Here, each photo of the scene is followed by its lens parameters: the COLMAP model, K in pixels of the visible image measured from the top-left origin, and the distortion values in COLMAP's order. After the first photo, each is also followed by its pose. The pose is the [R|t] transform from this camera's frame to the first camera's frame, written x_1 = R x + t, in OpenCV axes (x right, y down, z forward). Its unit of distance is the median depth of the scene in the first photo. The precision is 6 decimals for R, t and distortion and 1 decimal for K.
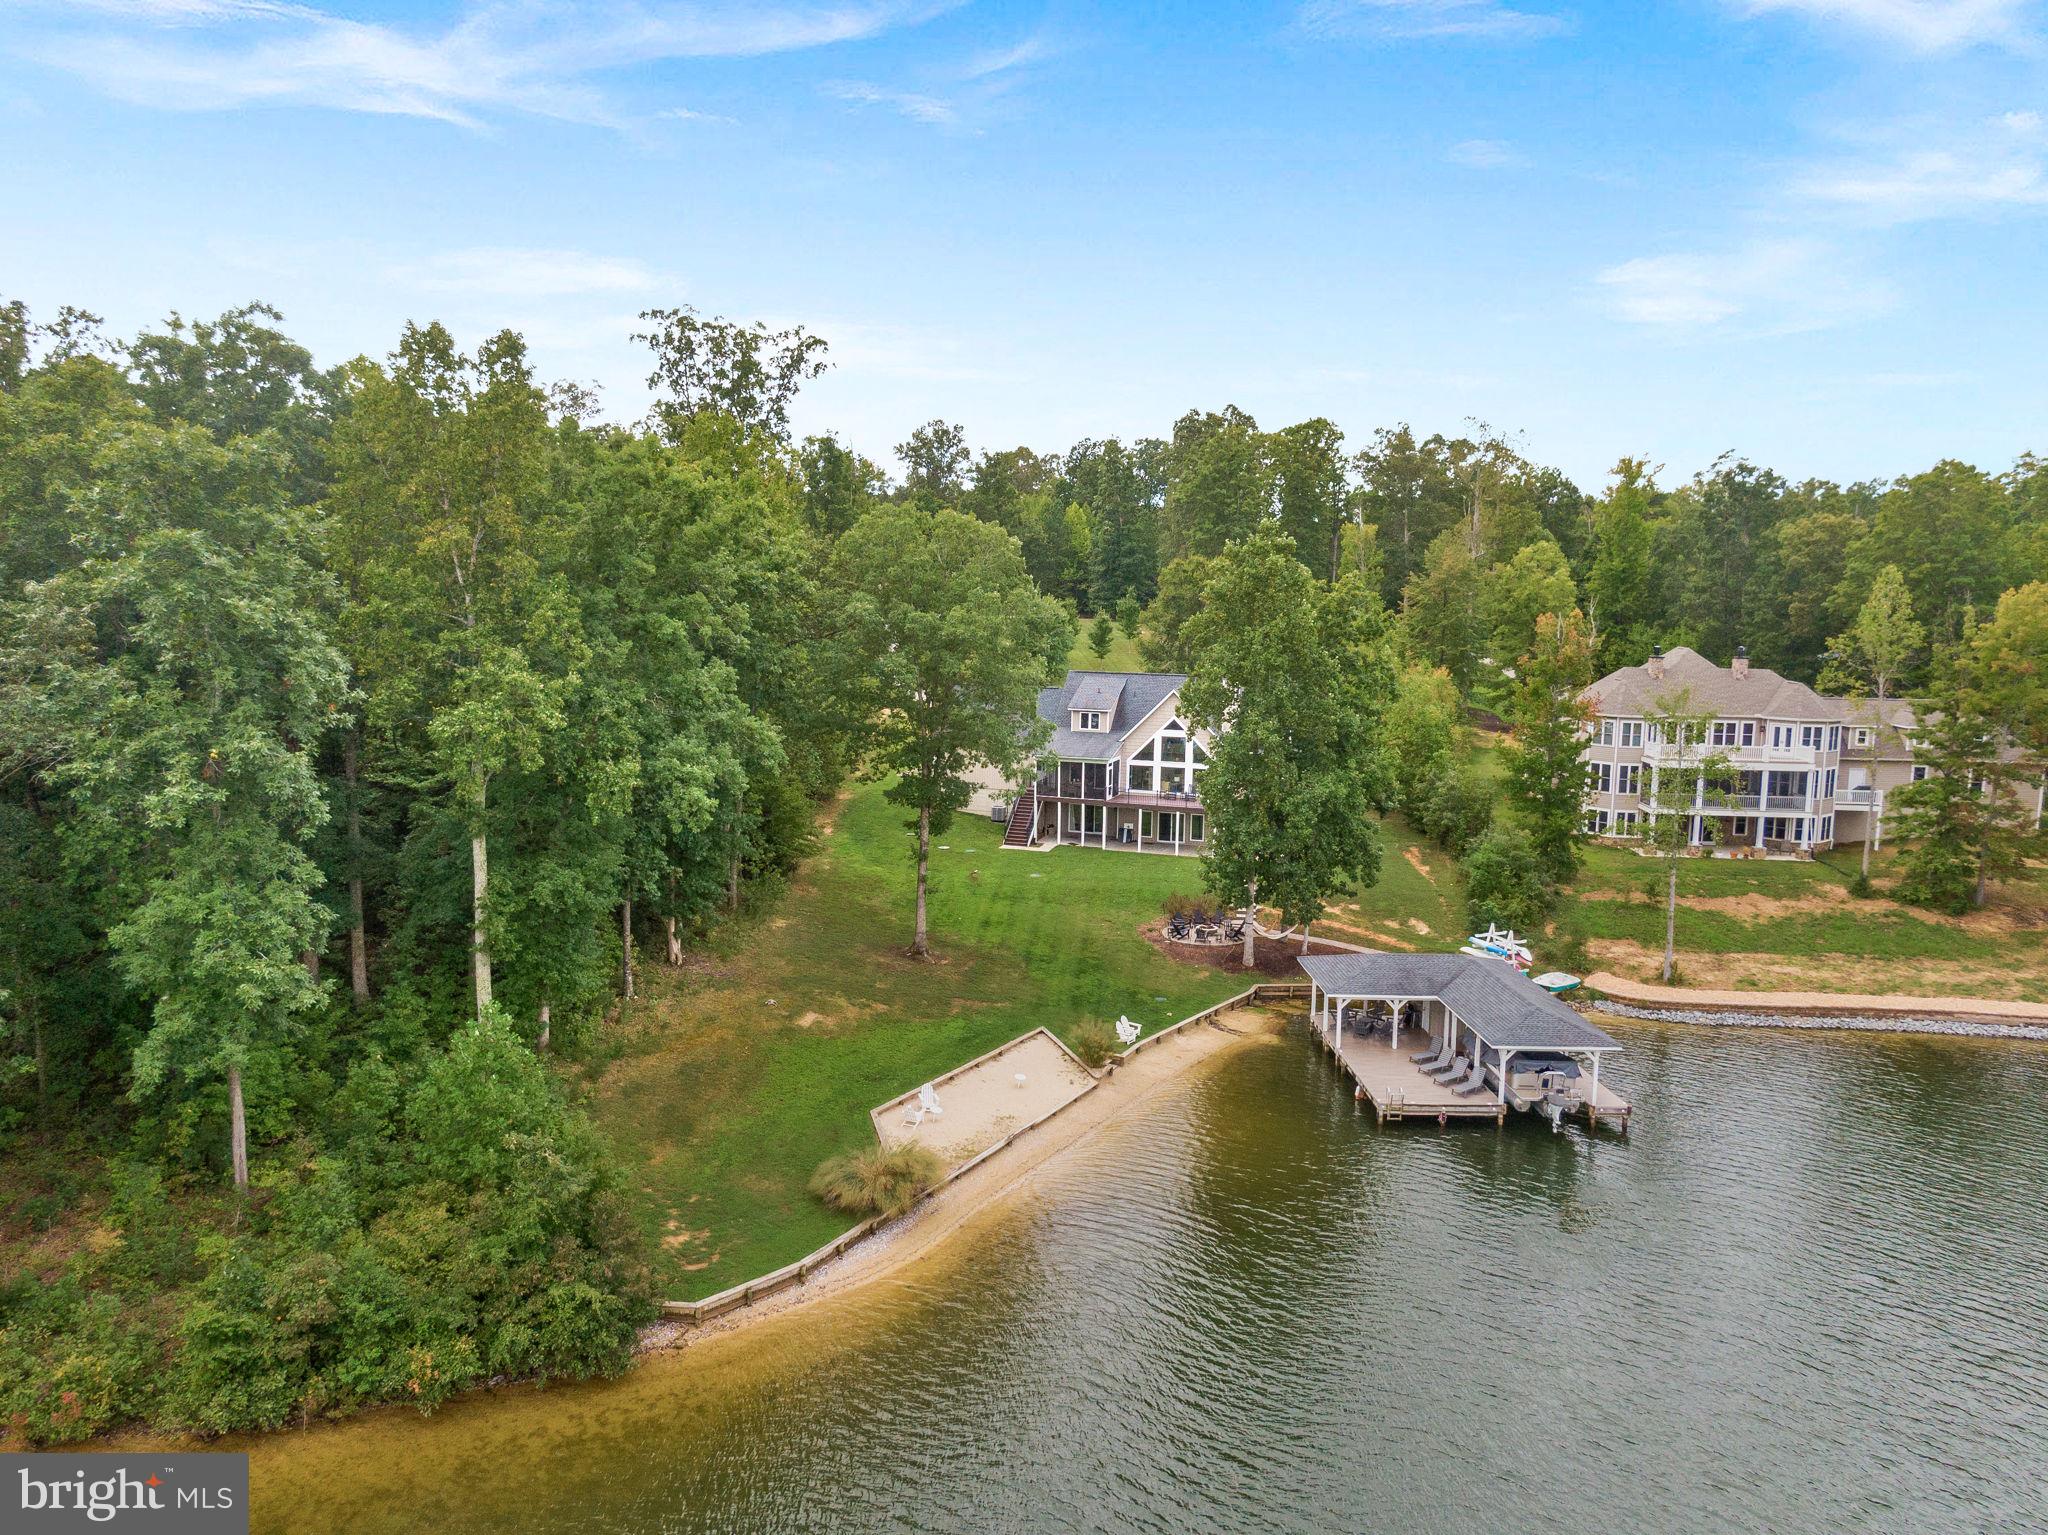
lens RADIAL K [[1478.2, 0, 1032.5], [0, 1478.2, 765.6], [0, 0, 1]] dist [0.031960, -0.045423]
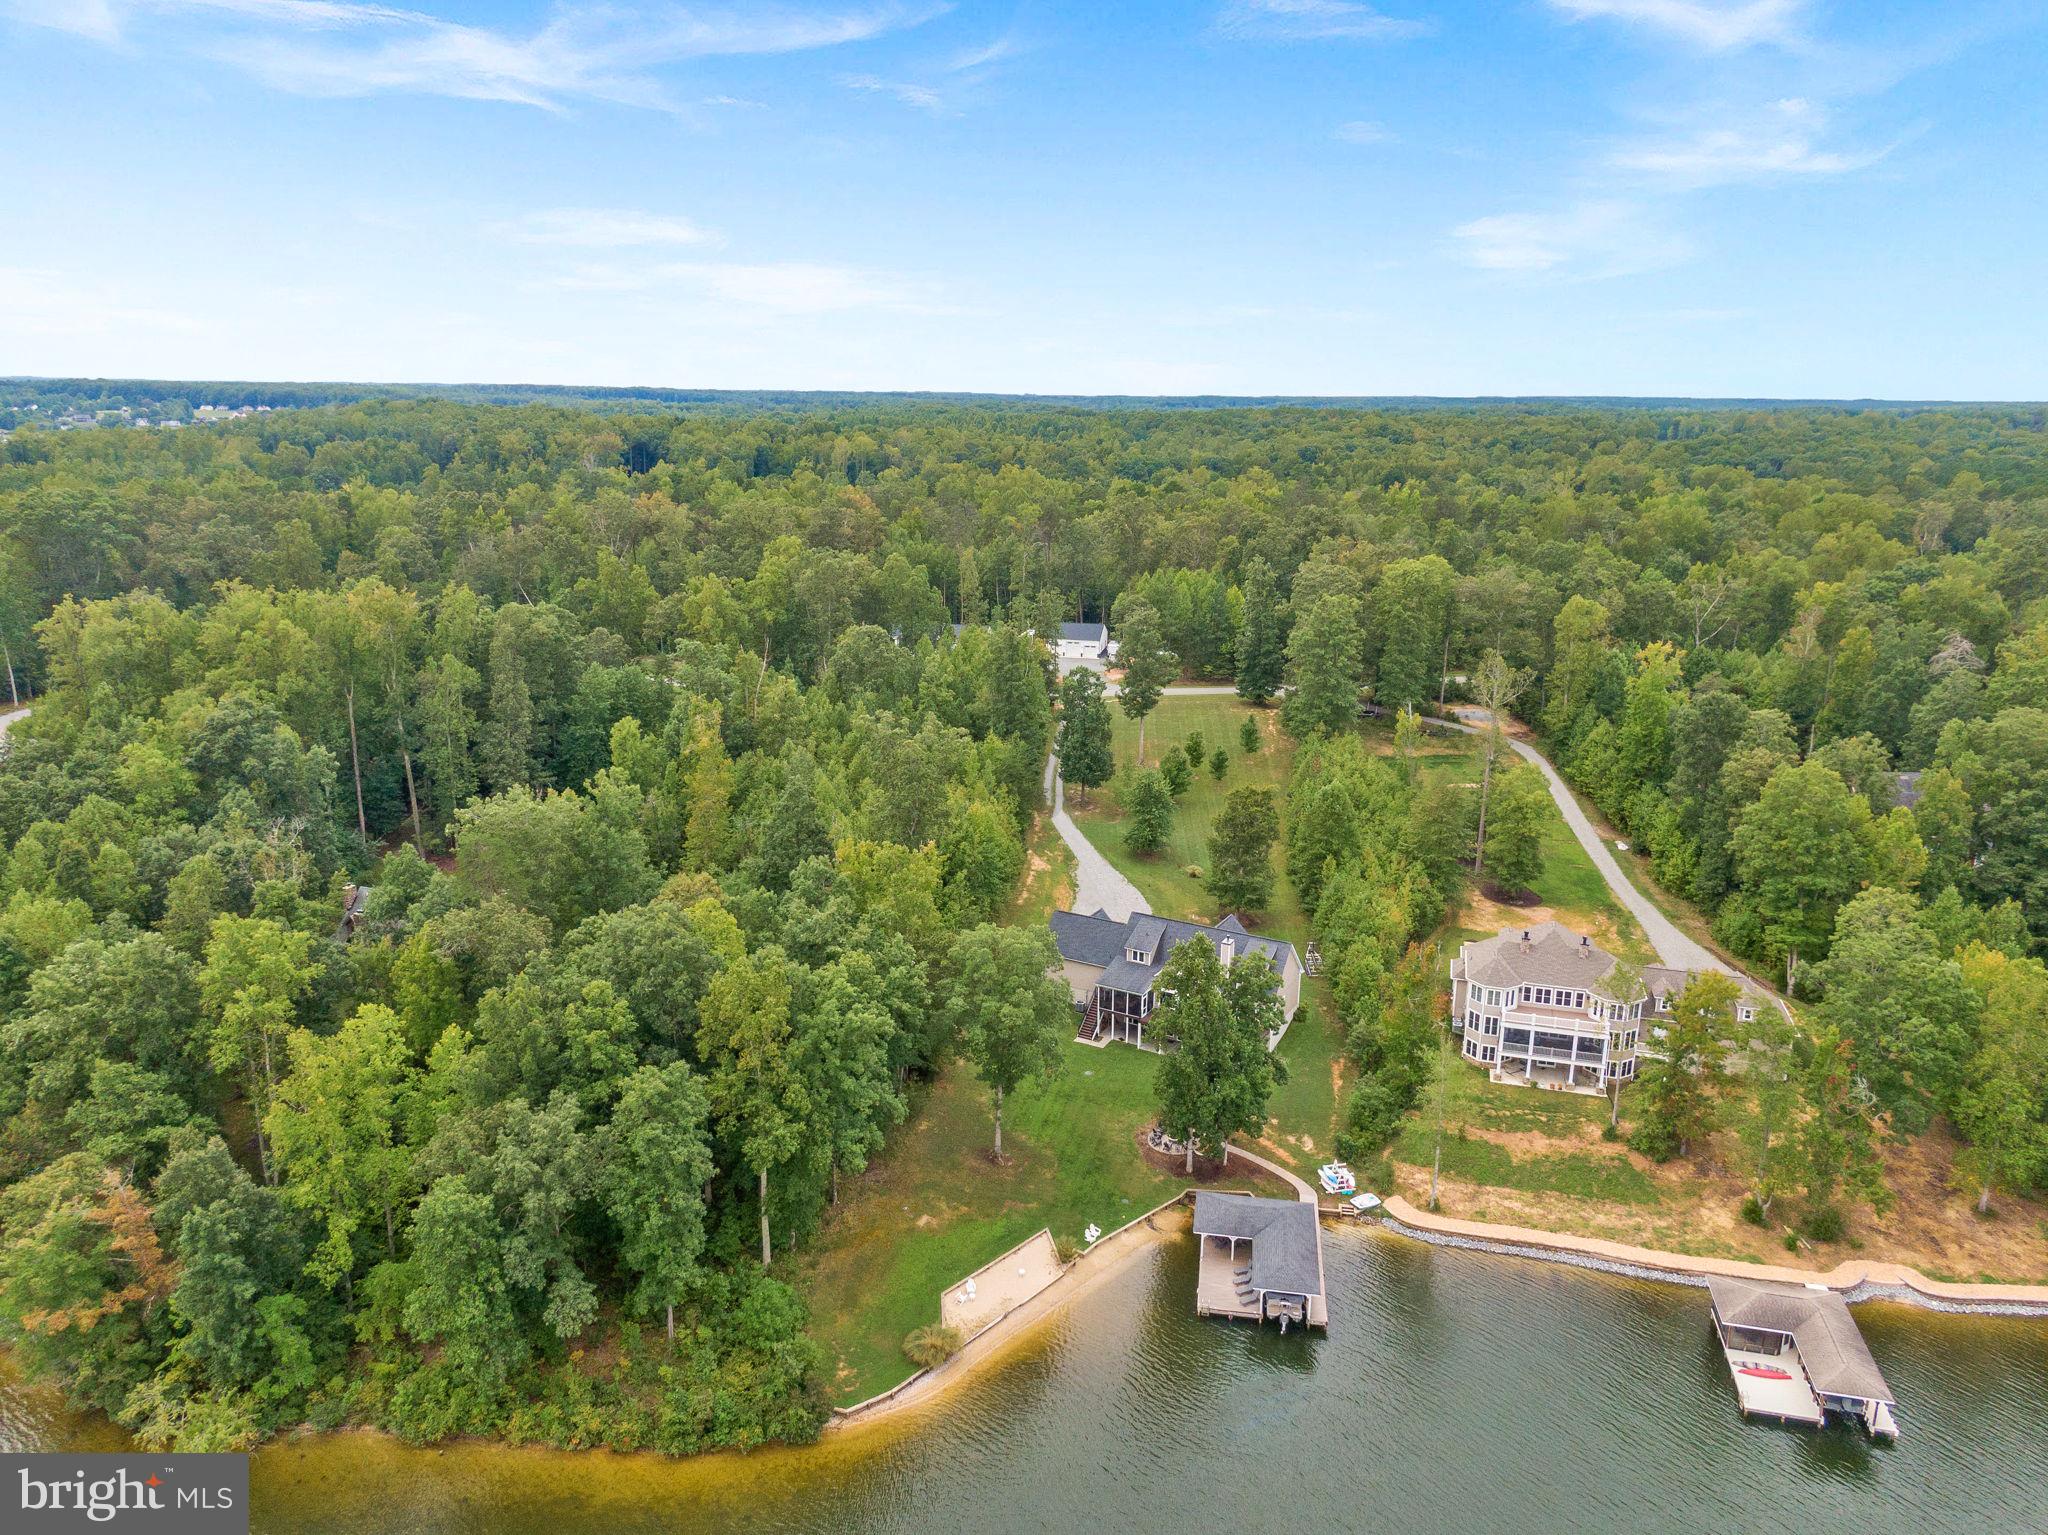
lens RADIAL K [[1486.2, 0, 1030.3], [0, 1486.2, 767.9], [0, 0, 1]] dist [0.057955, -0.099792]
pose [[0.983648, 0.042204, -0.175088, 0.304768], [-0.020302, 0.991943, 0.125046, -0.665512], [0.178954, -0.119446, 0.976580, -0.820340]]
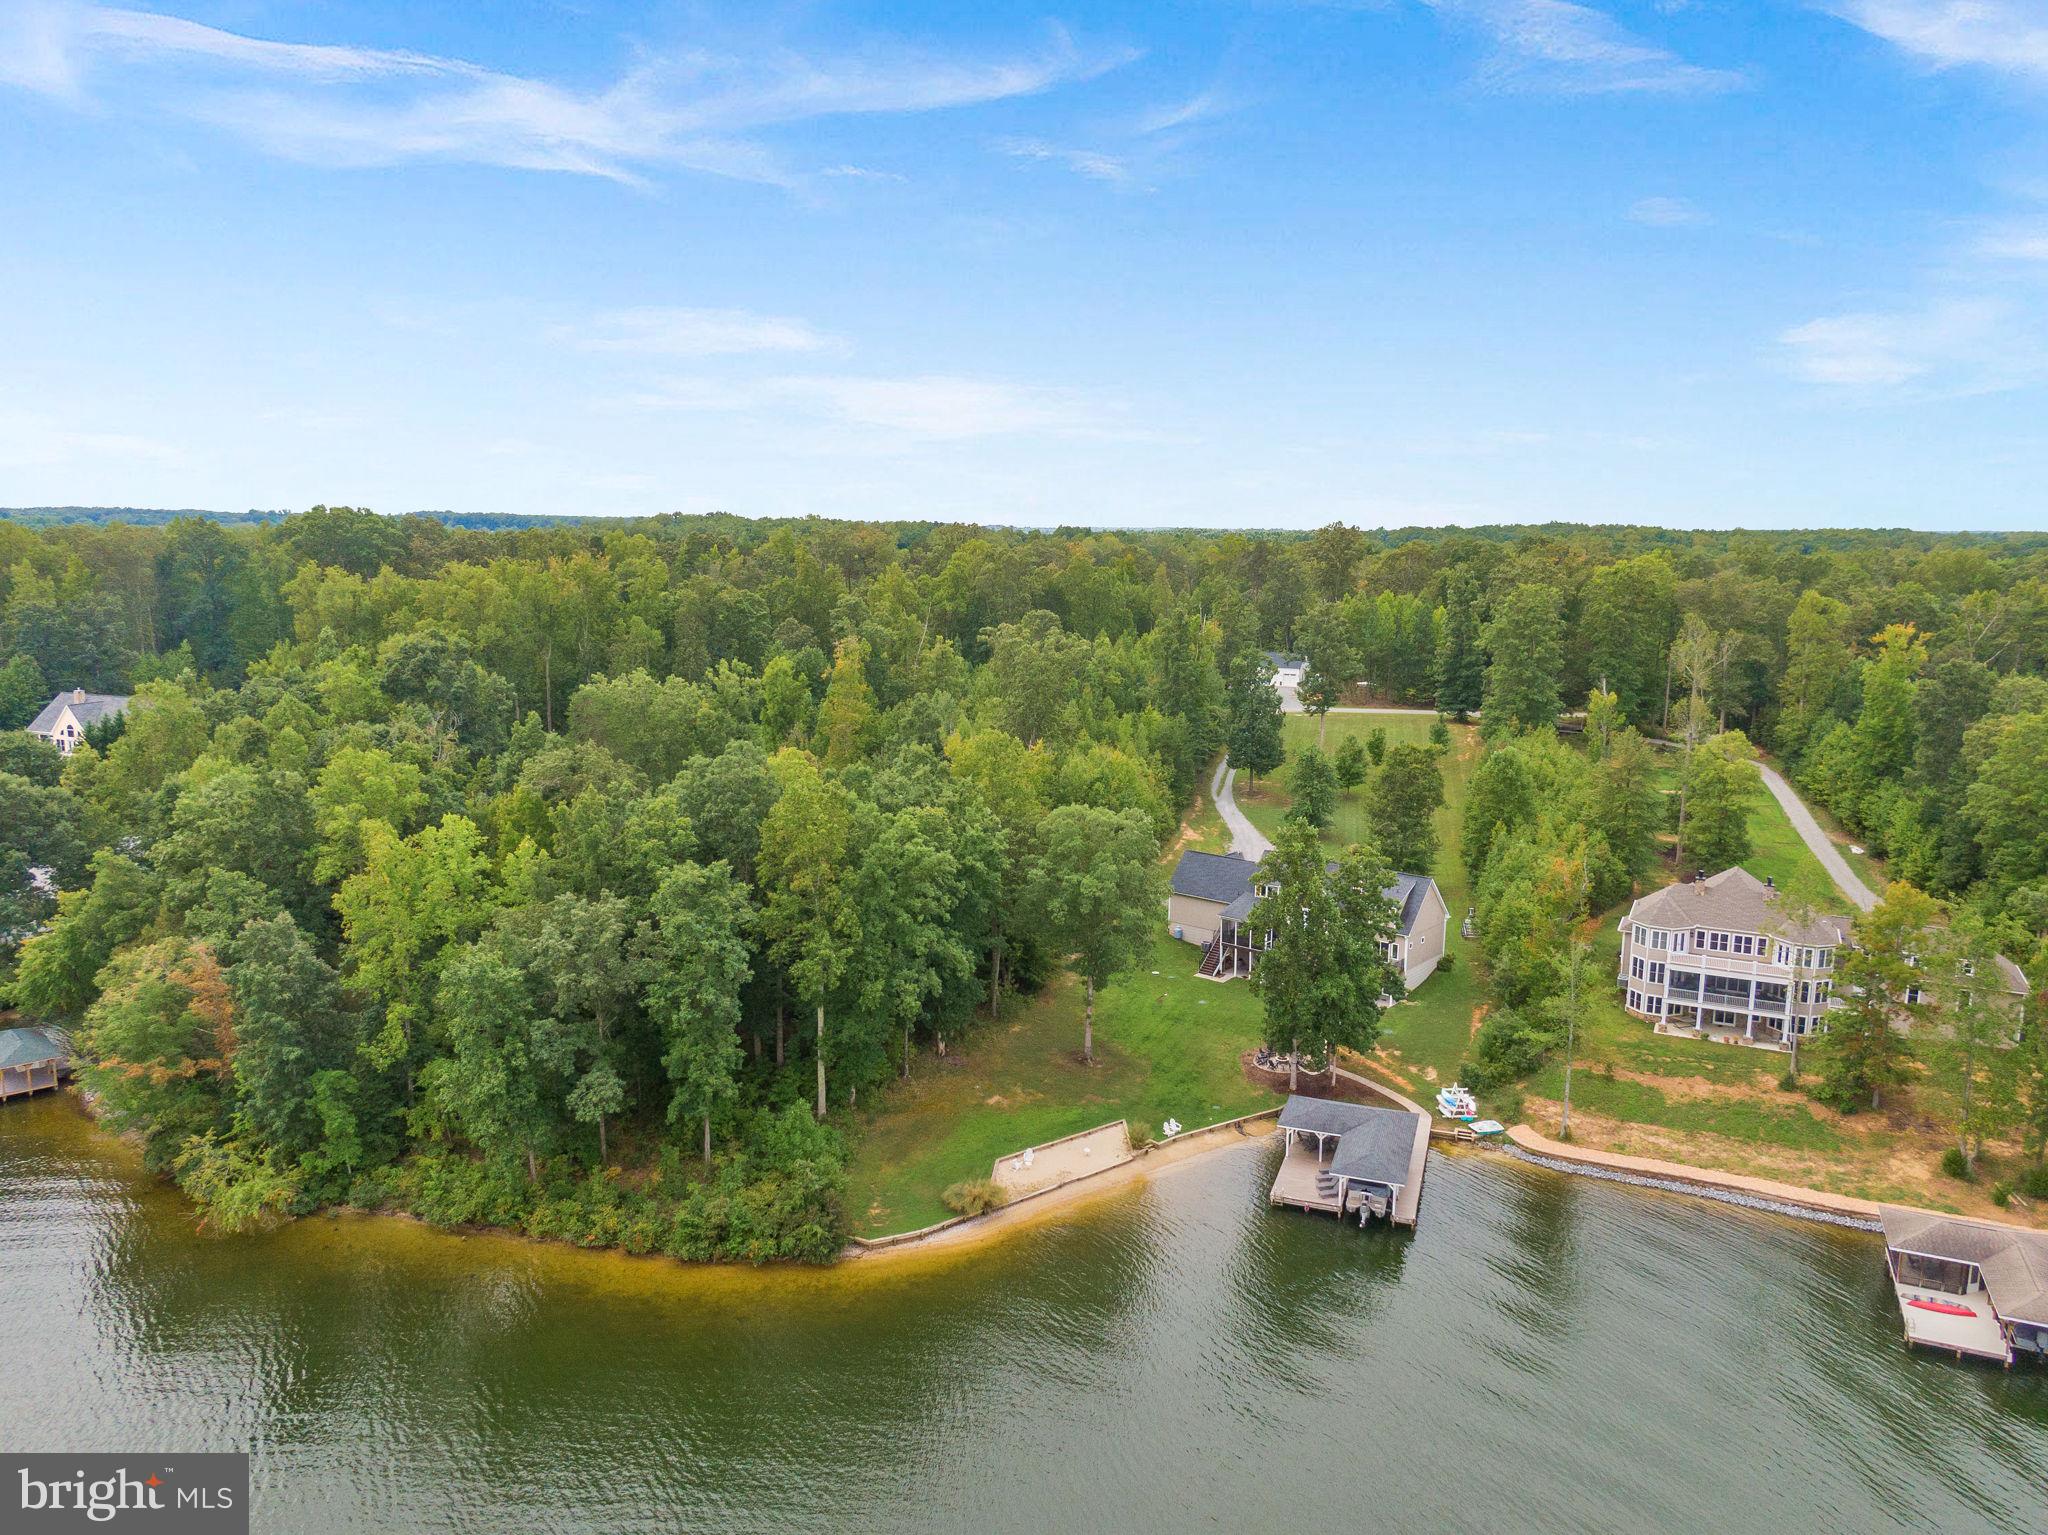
lens RADIAL K [[1486.4, 0, 1024.3], [0, 1486.4, 765.5], [0, 0, 1]] dist [0.054263, -0.080749]
pose [[0.934481, 0.052649, -0.352098, 0.517545], [-0.041905, 0.998396, 0.038070, -0.318308], [0.353538, -0.020821, 0.935189, -0.720878]]
